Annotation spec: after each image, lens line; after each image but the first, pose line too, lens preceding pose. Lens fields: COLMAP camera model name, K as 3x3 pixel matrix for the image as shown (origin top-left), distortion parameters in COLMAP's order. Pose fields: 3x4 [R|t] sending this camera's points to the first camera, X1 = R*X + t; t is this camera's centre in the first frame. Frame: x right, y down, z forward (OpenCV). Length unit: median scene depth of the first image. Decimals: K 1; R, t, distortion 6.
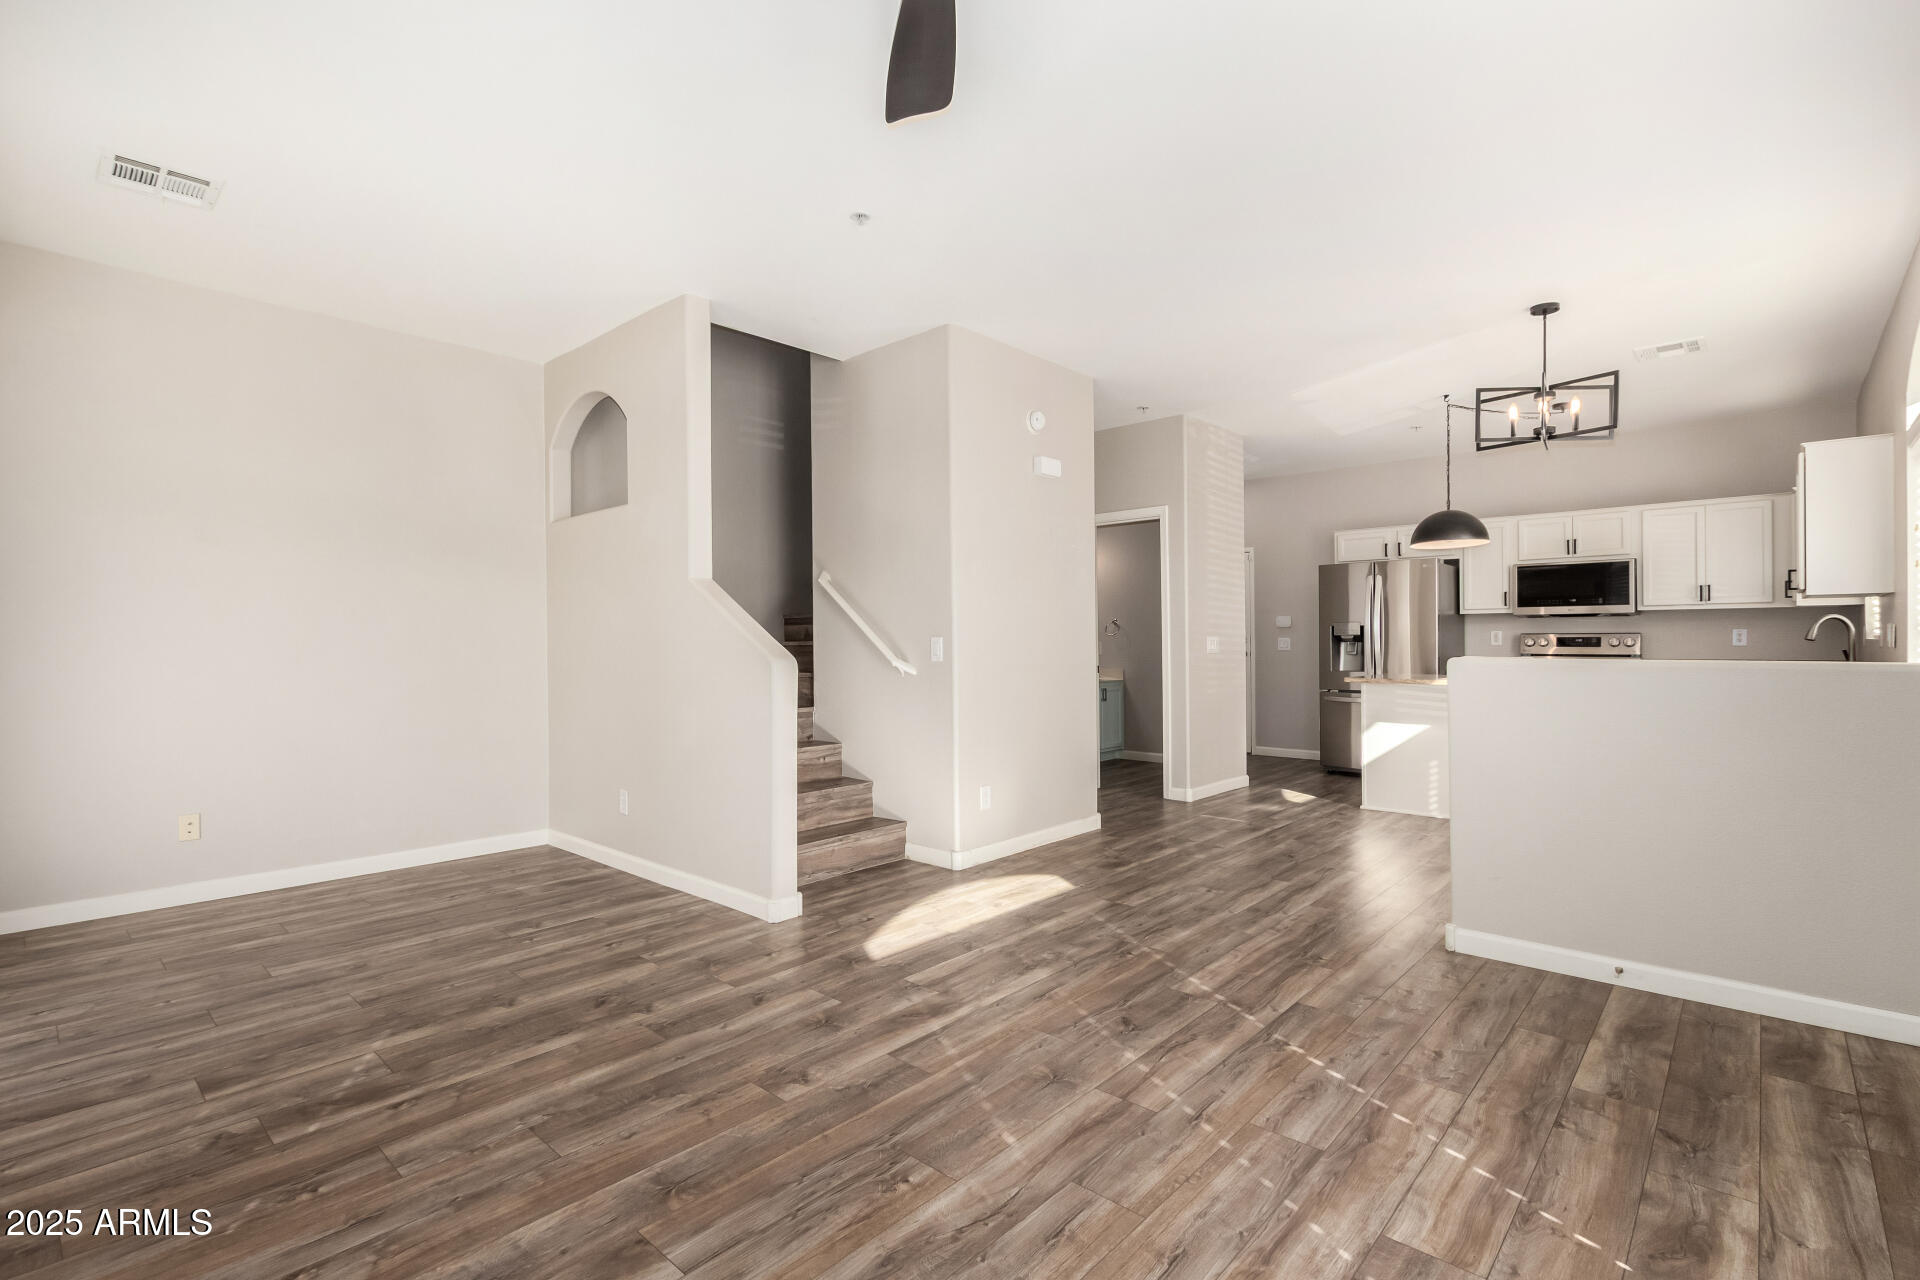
lens RADIAL K [[872.0, 0, 953.4], [0, 872.0, 634.6], [0, 0, 1]] dist [0.004130, 0.000041]
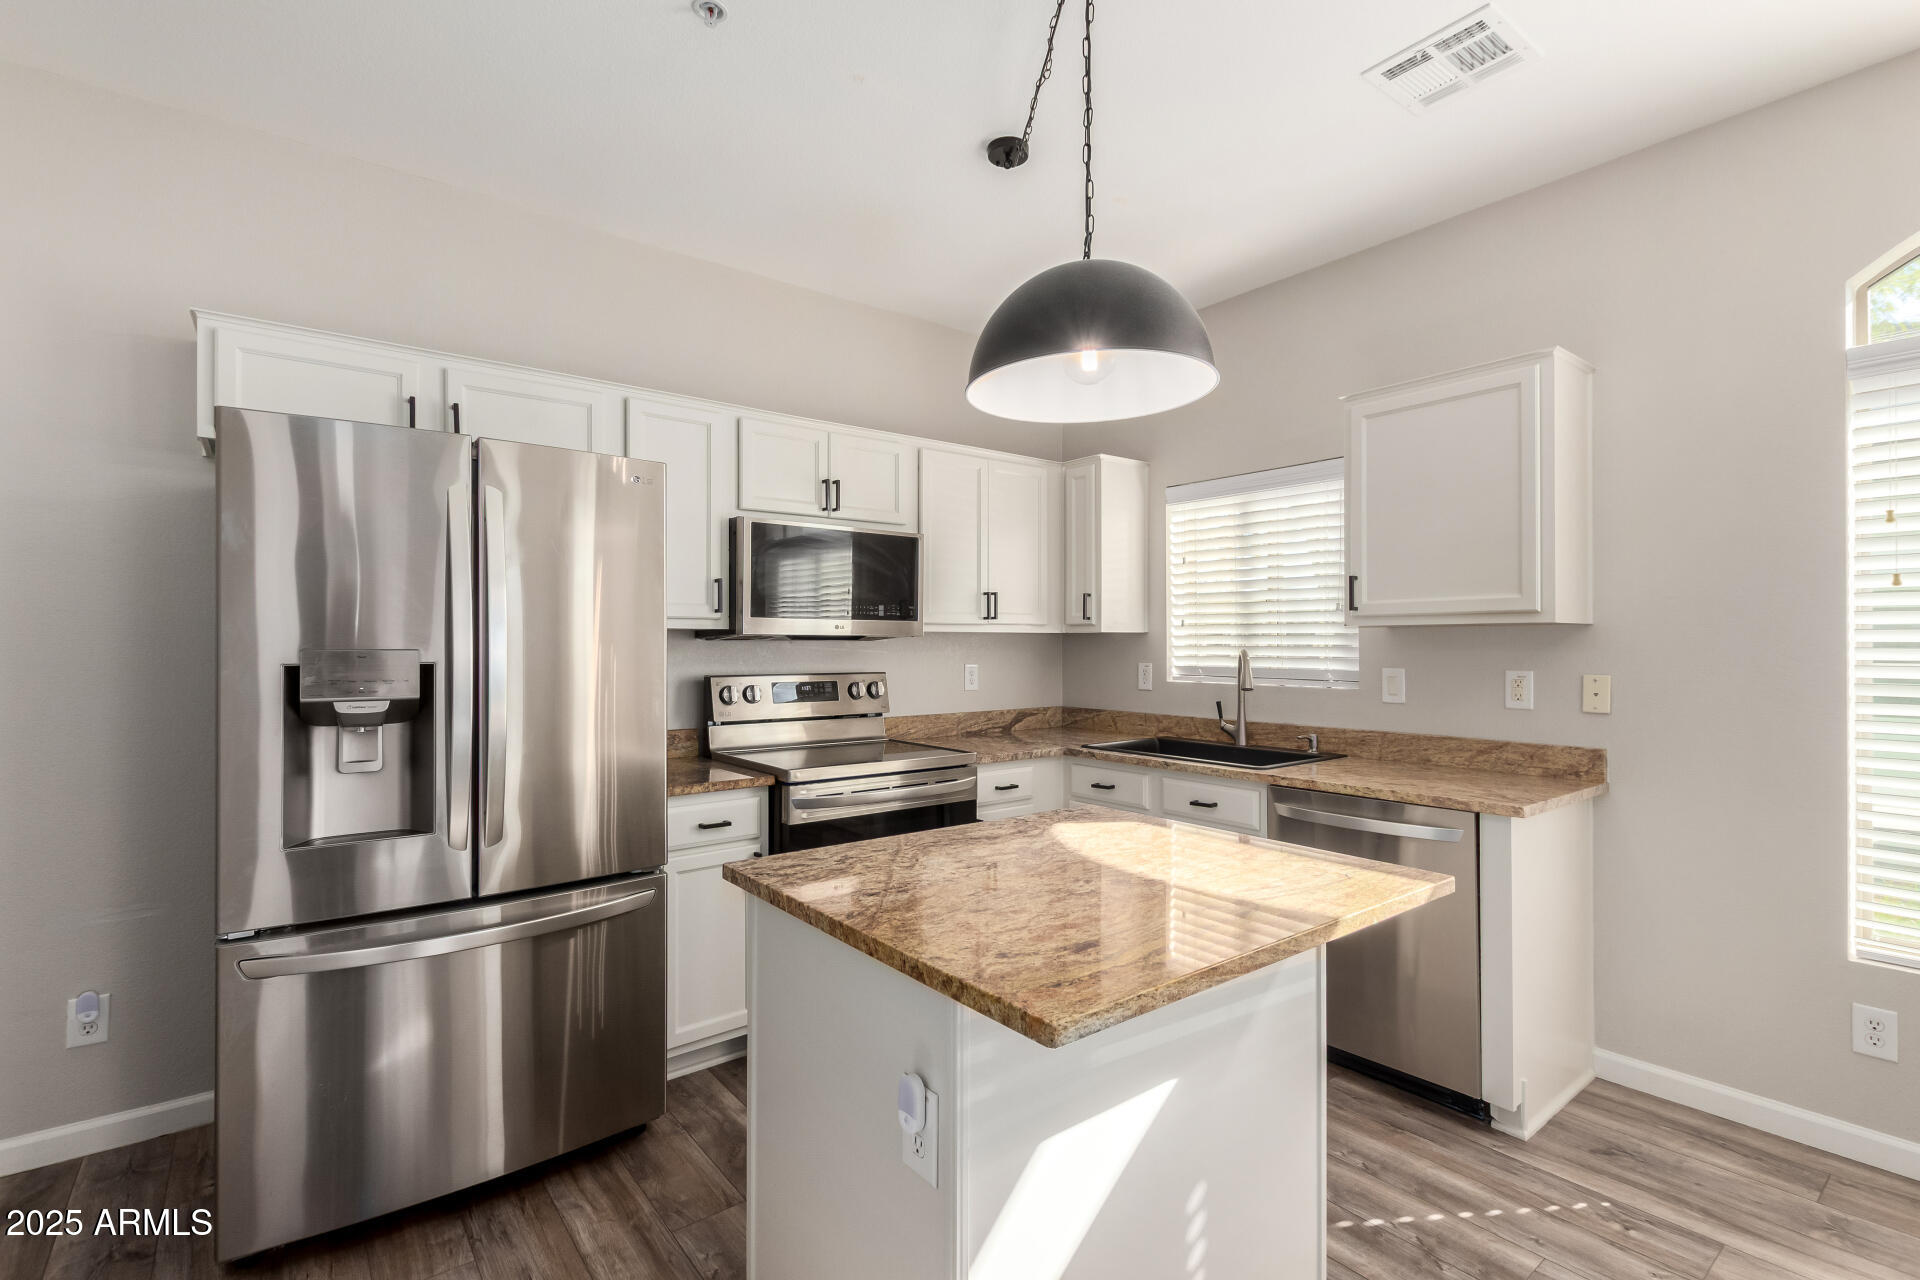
lens RADIAL K [[873.8, 0, 939.7], [0, 873.8, 640.6], [0, 0, 1]] dist [0.001283, 0.000155]
pose [[0.165127, 0.008563, 0.986235, 0.233241], [-0.008158, 0.999940, -0.007316, -0.016774], [-0.986238, -0.006838, 0.165187, 0.818910]]
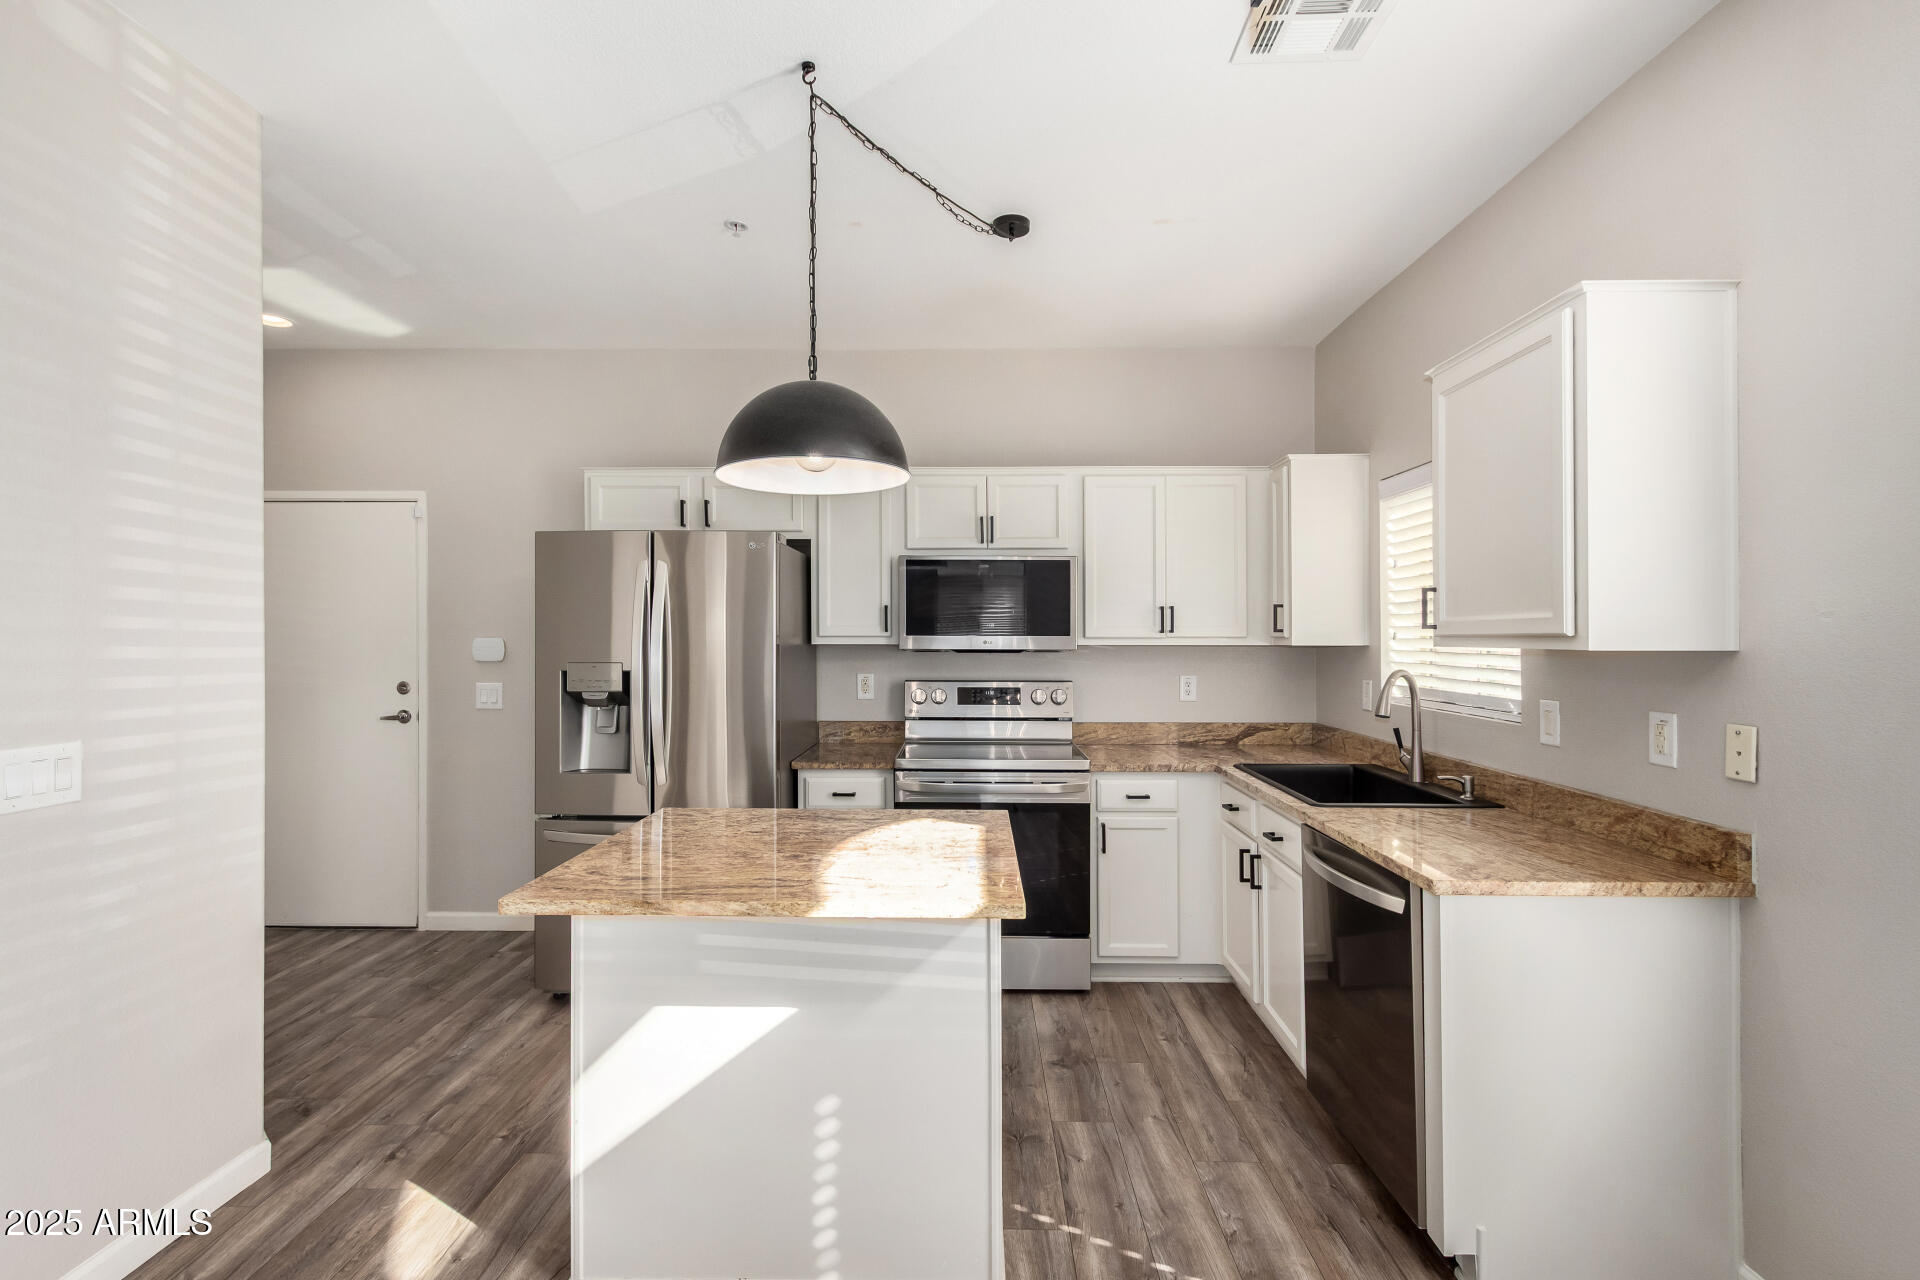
lens RADIAL K [[872.0, 0, 953.4], [0, 872.0, 634.6], [0, 0, 1]] dist [0.004130, 0.000041]
pose [[0.750298, 0.006024, 0.661072, 0.304105], [-0.009739, 0.999951, 0.001941, -0.032098], [-0.661028, -0.007895, 0.750320, 0.563050]]
